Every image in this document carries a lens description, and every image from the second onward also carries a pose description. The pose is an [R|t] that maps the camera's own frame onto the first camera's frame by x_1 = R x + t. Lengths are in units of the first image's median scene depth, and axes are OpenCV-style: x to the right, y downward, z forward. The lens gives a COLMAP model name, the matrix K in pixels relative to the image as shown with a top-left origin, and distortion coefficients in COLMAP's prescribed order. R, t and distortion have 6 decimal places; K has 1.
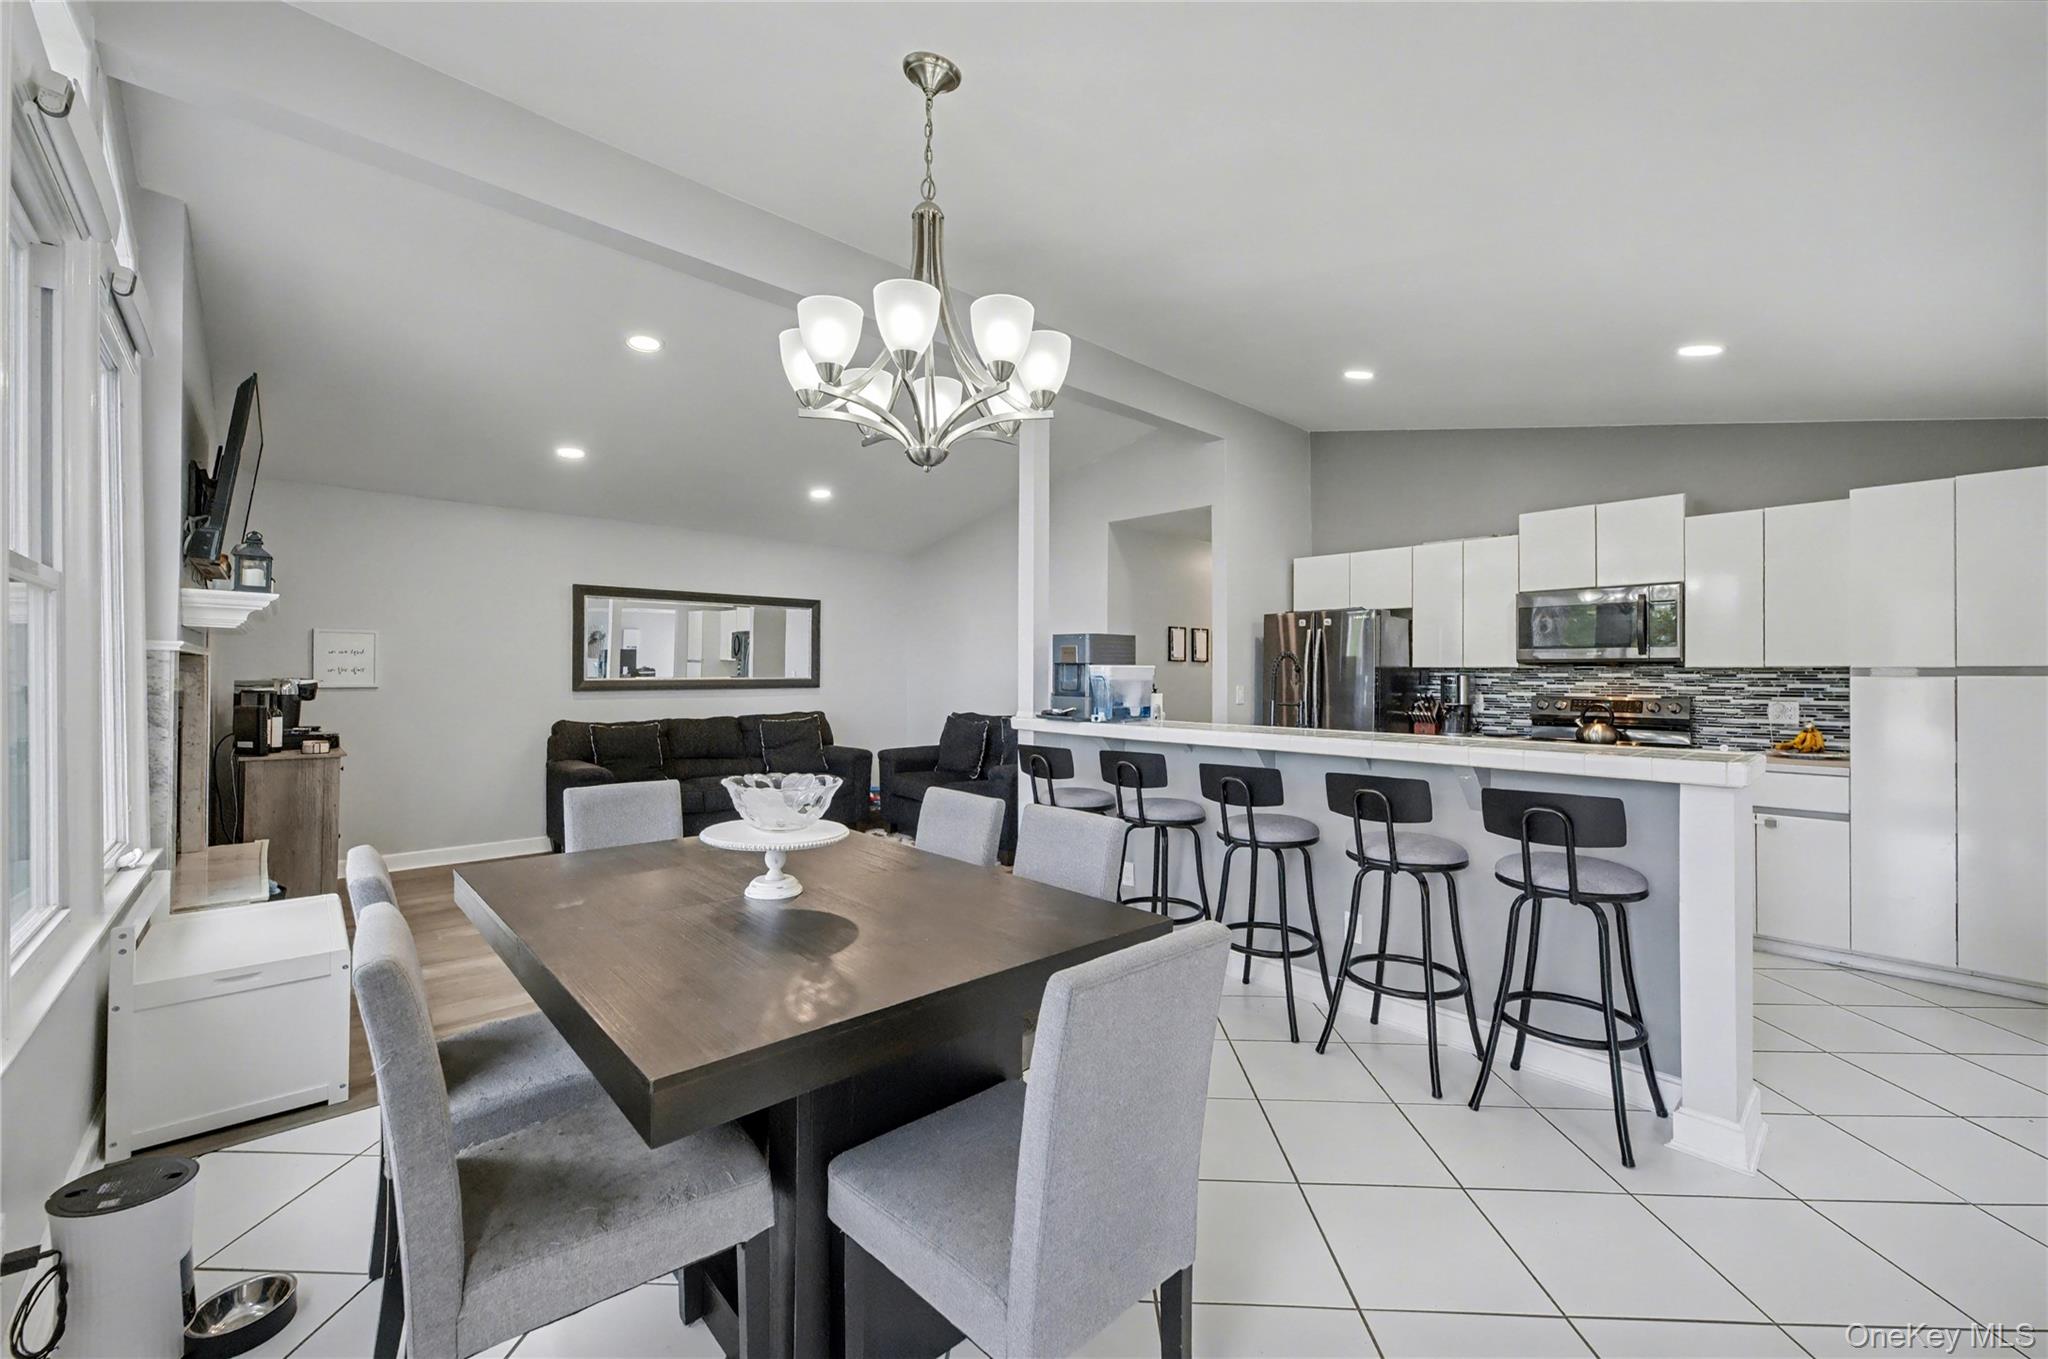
lens RADIAL K [[802.4, 0, 1018.6], [0, 802.4, 667.8], [0, 0, 1]] dist [0.000678, 0.000027]
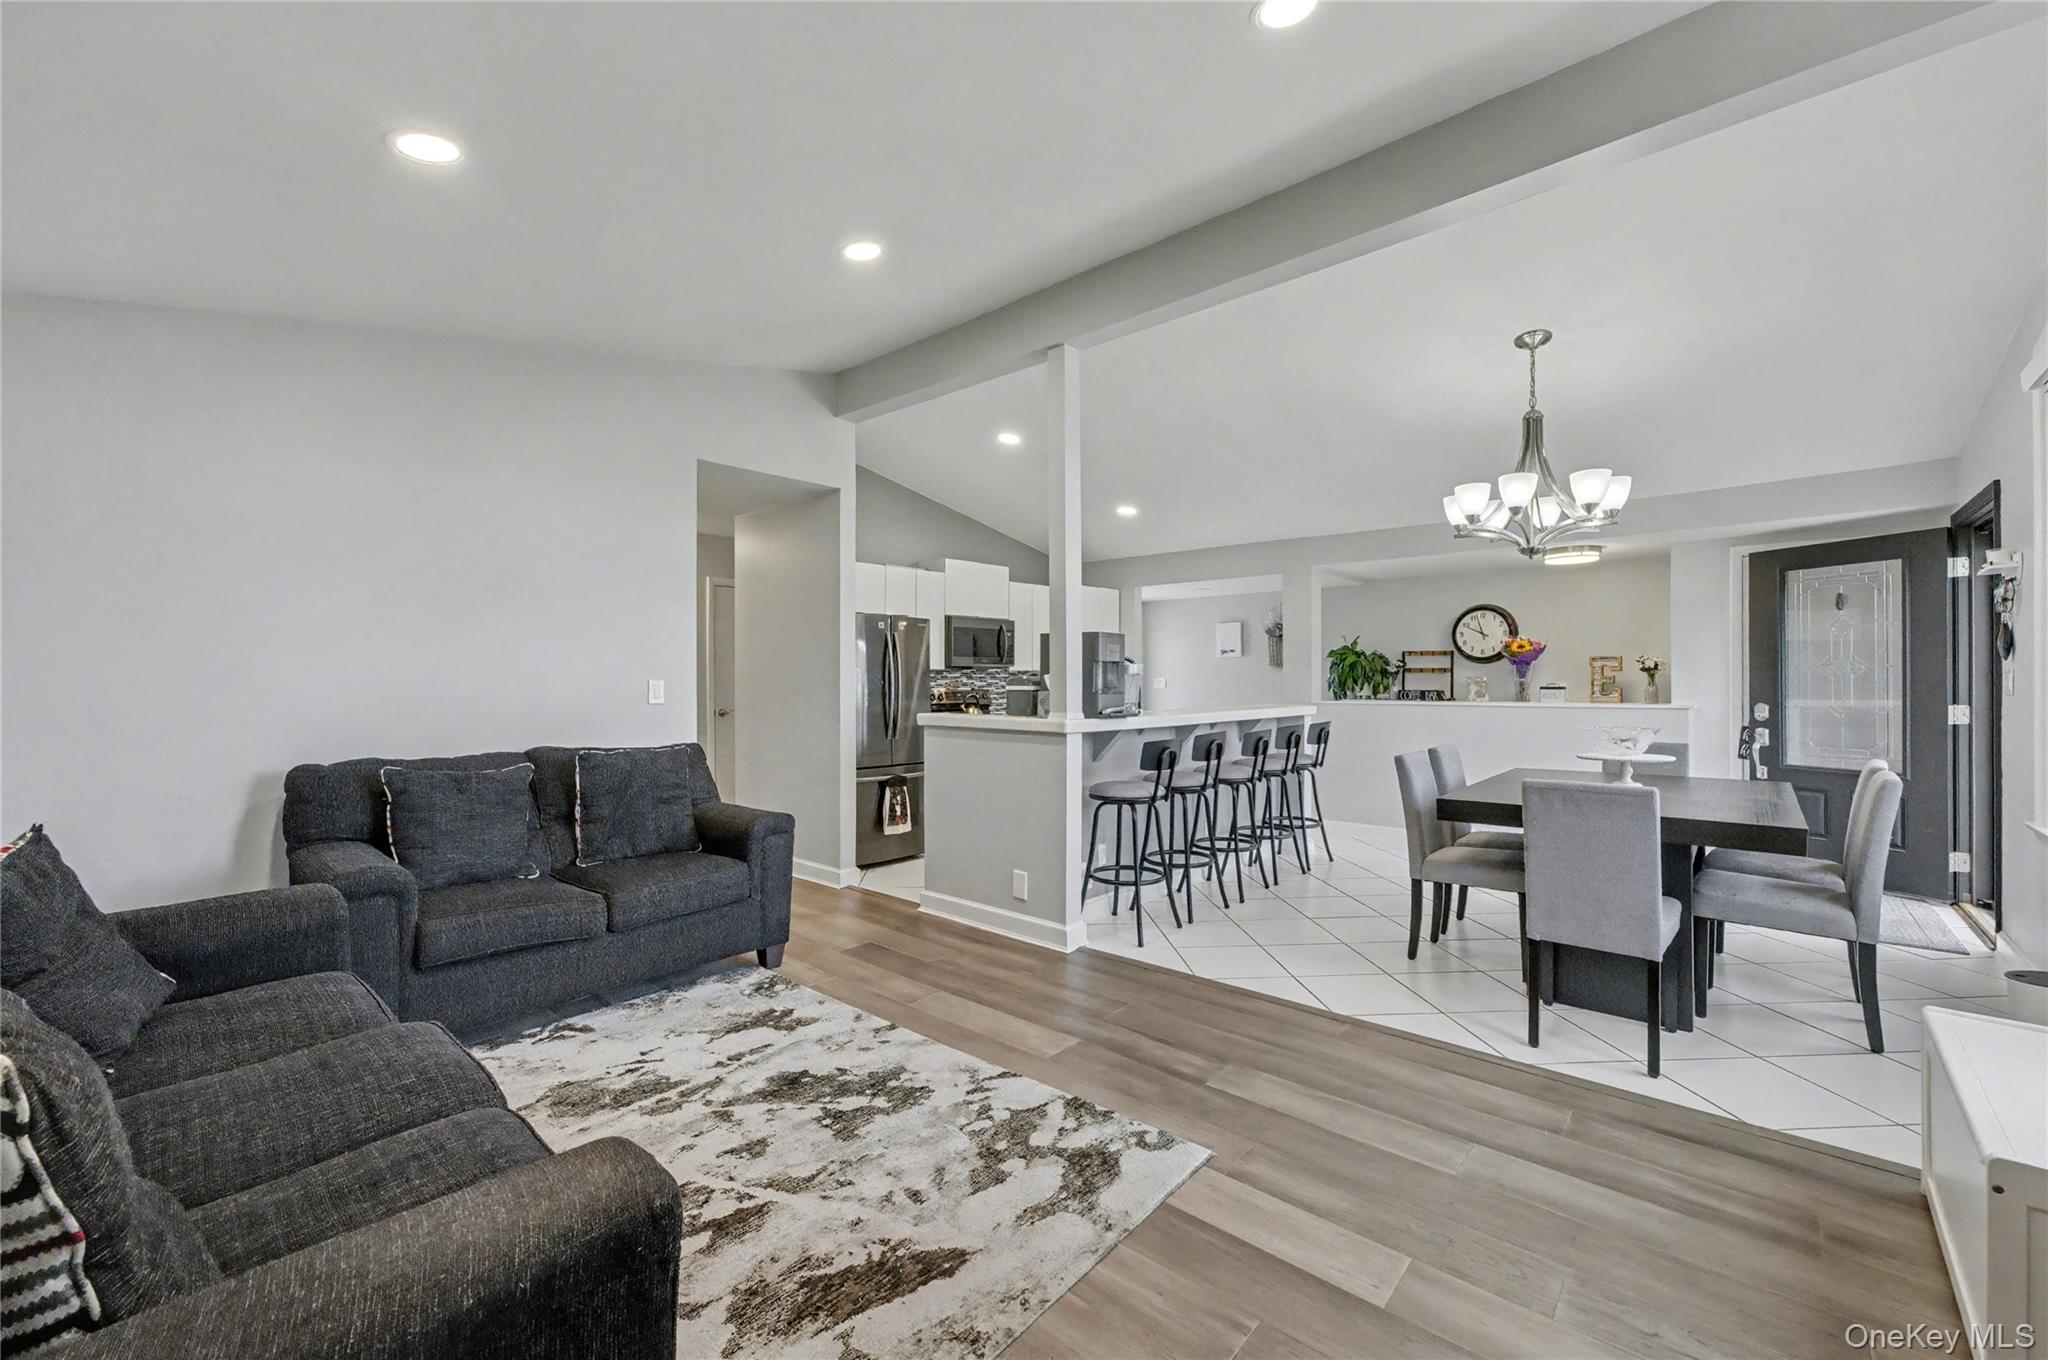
lens RADIAL K [[819.2, 0, 1027.0], [0, 819.2, 669.9], [0, 0, 1]] dist [-0.026748, 0.013244]
pose [[-0.094817, 0.009366, 0.995451, -0.828690], [-0.004484, 0.999942, -0.009835, 0.013896], [-0.995485, -0.005396, -0.094769, 1.054483]]
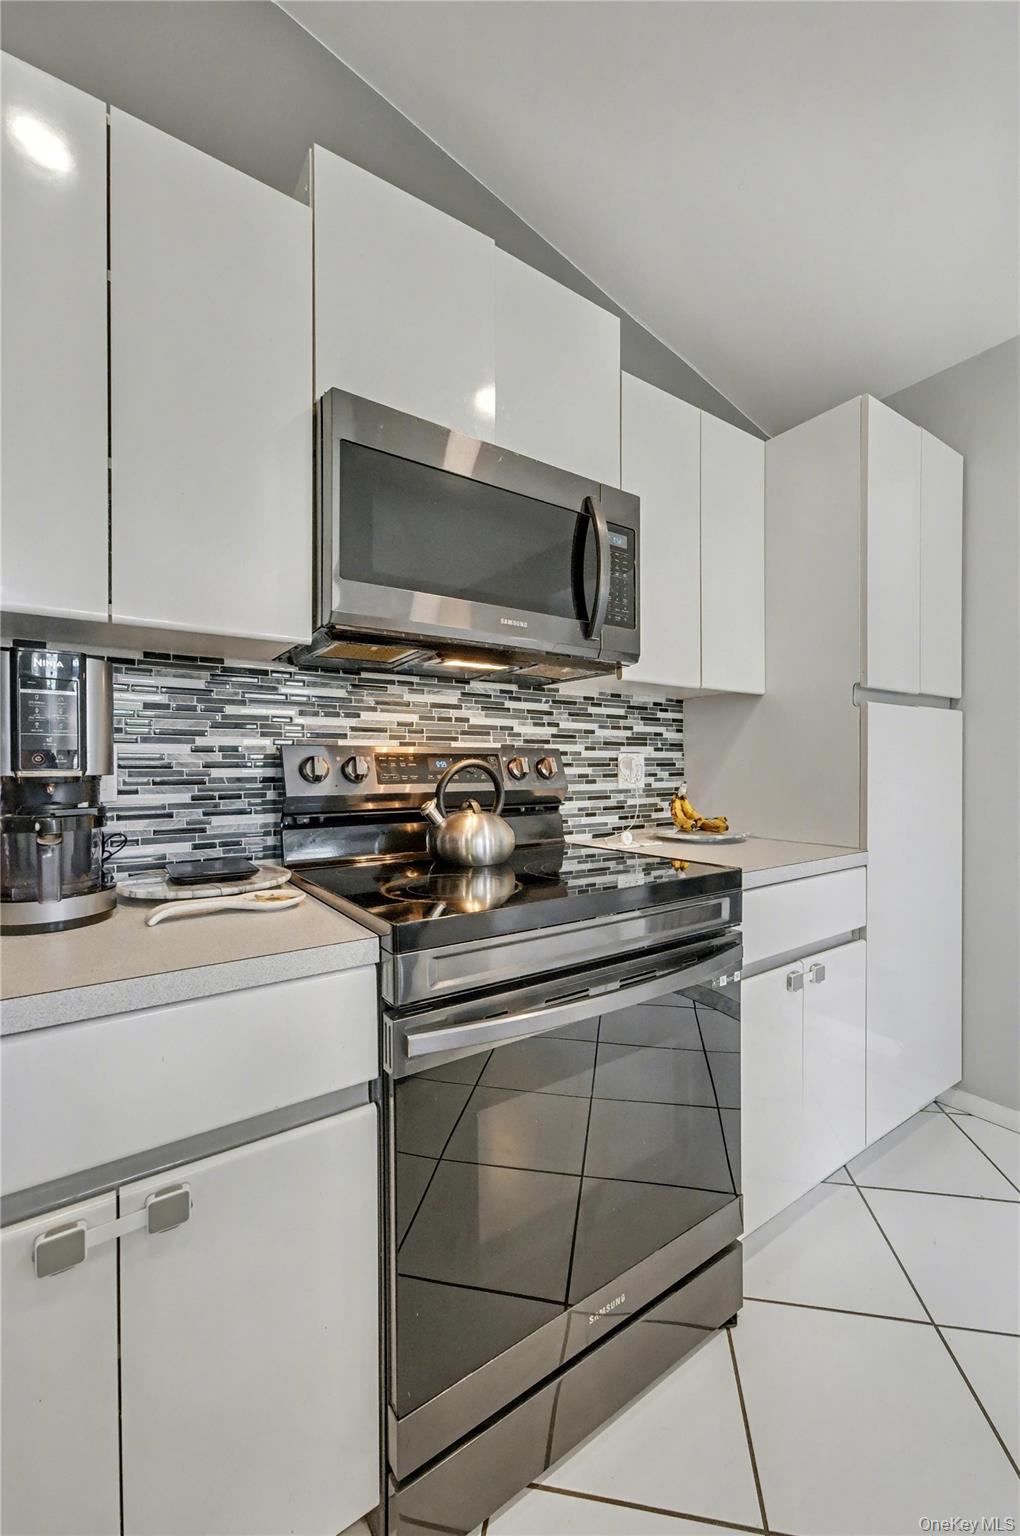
lens RADIAL K [[614.4, 0, 521.1], [0, 614.4, 765.0], [0, 0, 1]] dist [-0.026748, 0.013244]
pose [[0.137295, -0.002862, 0.990526, 0.429783], [-0.004075, 0.999986, 0.003454, 0.046394], [-0.990522, -0.004510, 0.137281, 0.945055]]
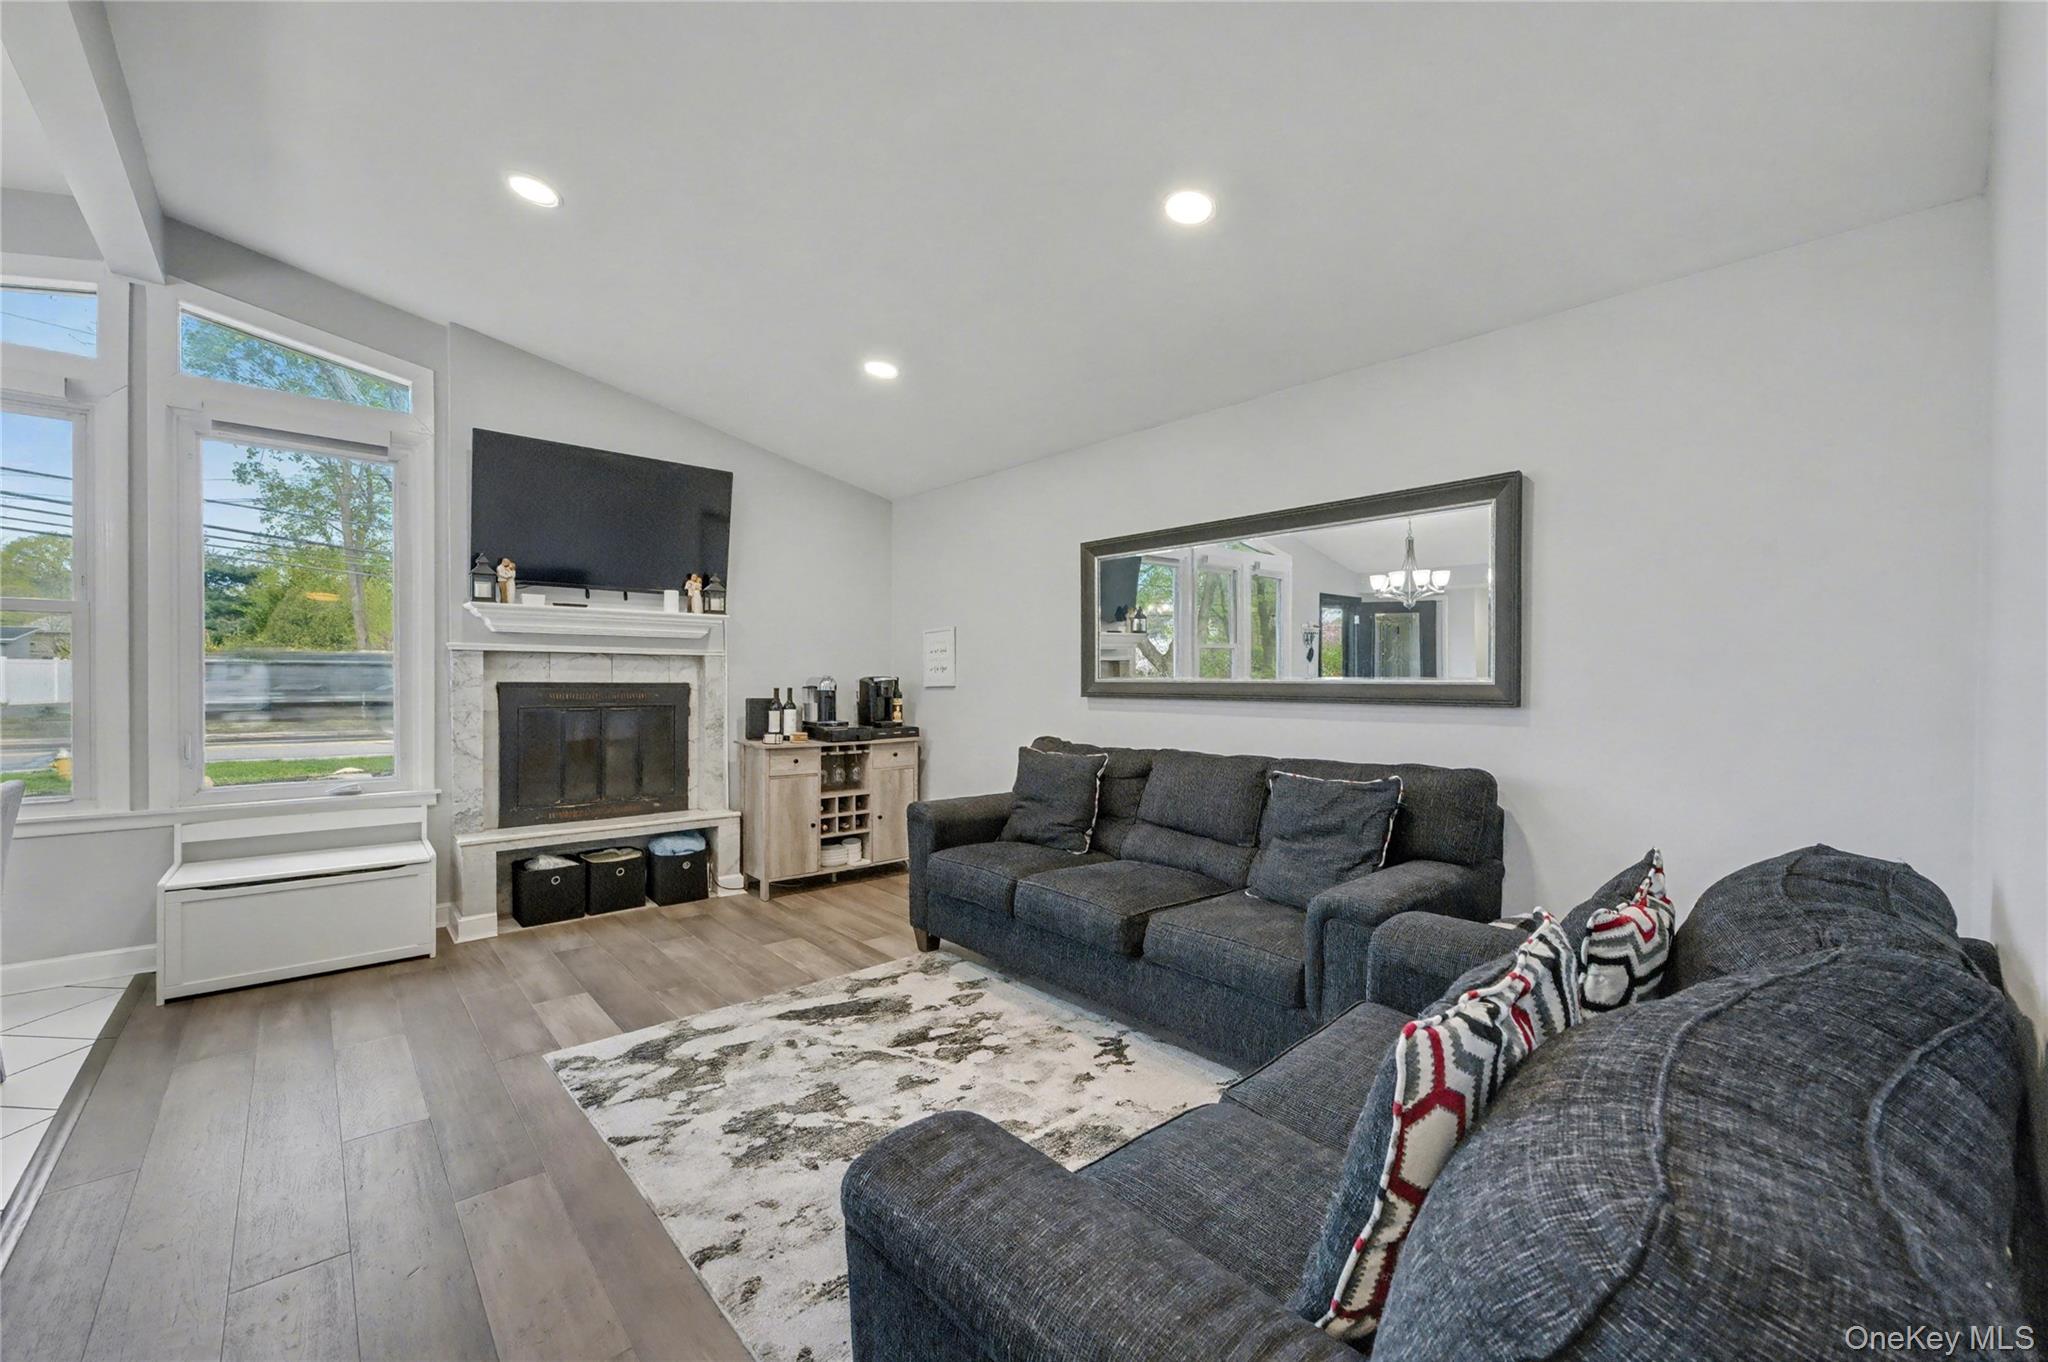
lens RADIAL K [[811.3, 0, 1023.2], [0, 811.3, 685.6], [0, 0, 1]] dist [-0.002311, -0.000048]
pose [[-0.021903, 0.004752, -0.999749, 0.212068], [-0.001816, 0.999987, 0.004792, 0.020639], [0.999758, 0.001920, -0.021894, 1.257246]]
